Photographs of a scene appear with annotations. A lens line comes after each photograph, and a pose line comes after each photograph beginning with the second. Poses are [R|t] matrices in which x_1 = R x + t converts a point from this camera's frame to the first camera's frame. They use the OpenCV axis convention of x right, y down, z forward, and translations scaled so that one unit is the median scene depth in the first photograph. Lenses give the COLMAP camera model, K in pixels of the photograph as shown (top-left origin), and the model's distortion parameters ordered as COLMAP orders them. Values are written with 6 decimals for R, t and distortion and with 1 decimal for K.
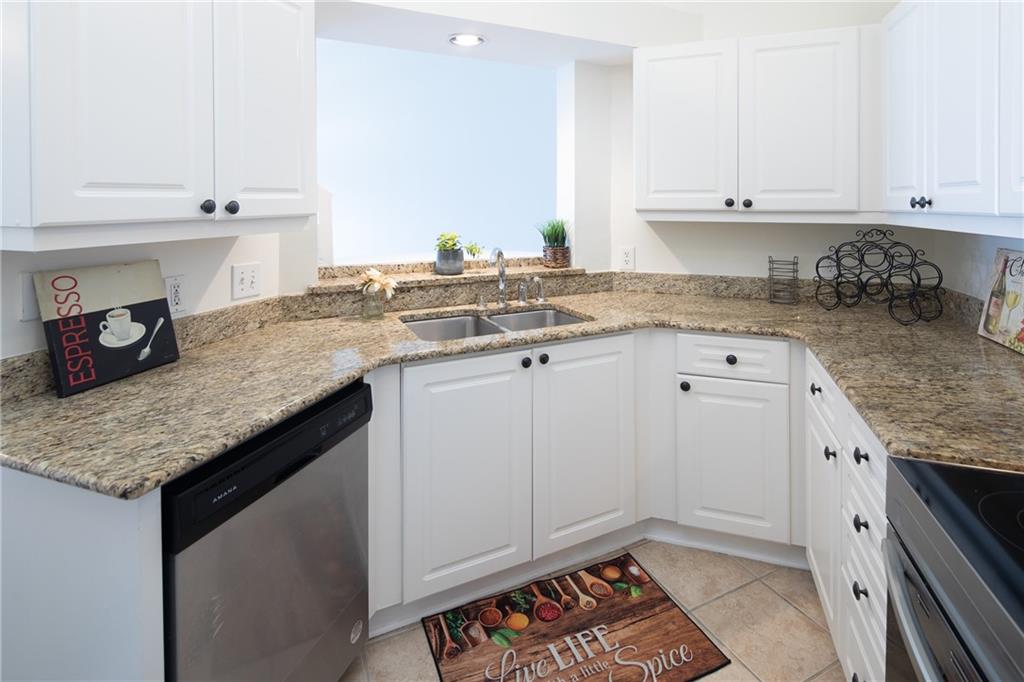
lens RADIAL K [[524.5, 0, 515.6], [0, 524.5, 238.7], [0, 0, 1]] dist [-0.000747, -0.000659]
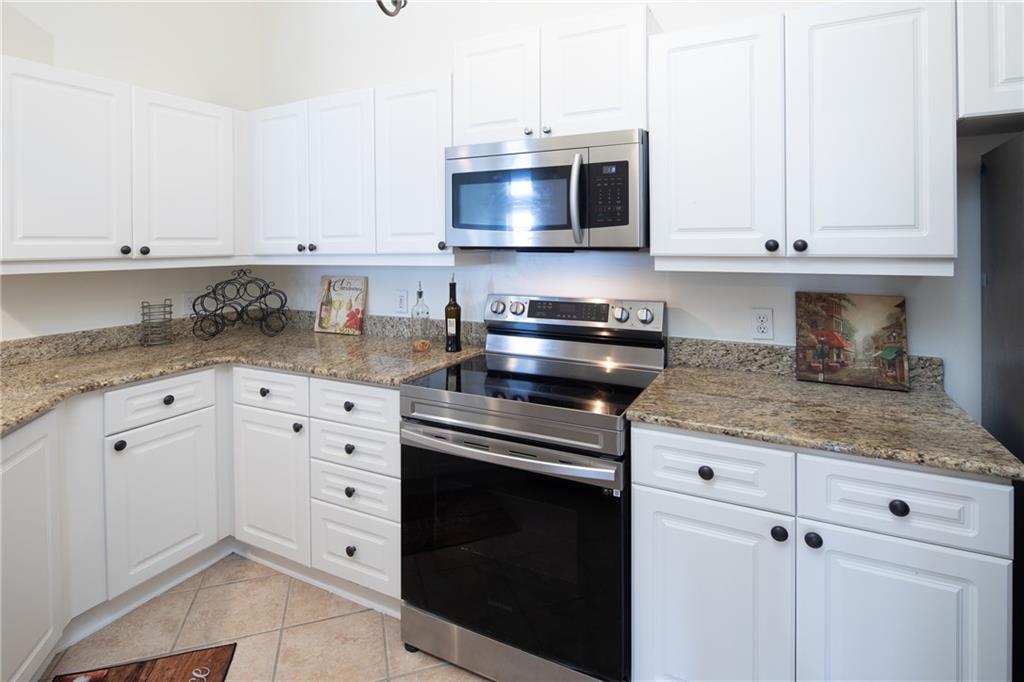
lens RADIAL K [[503.9, 0, 514.6], [0, 503.9, 310.9], [0, 0, 1]] dist [0.001748, -0.000671]
pose [[0.143106, -0.130745, 0.981033, -0.441614], [0.080191, 0.989508, 0.120177, -0.011193], [-0.986453, 0.061472, 0.152089, 0.147214]]
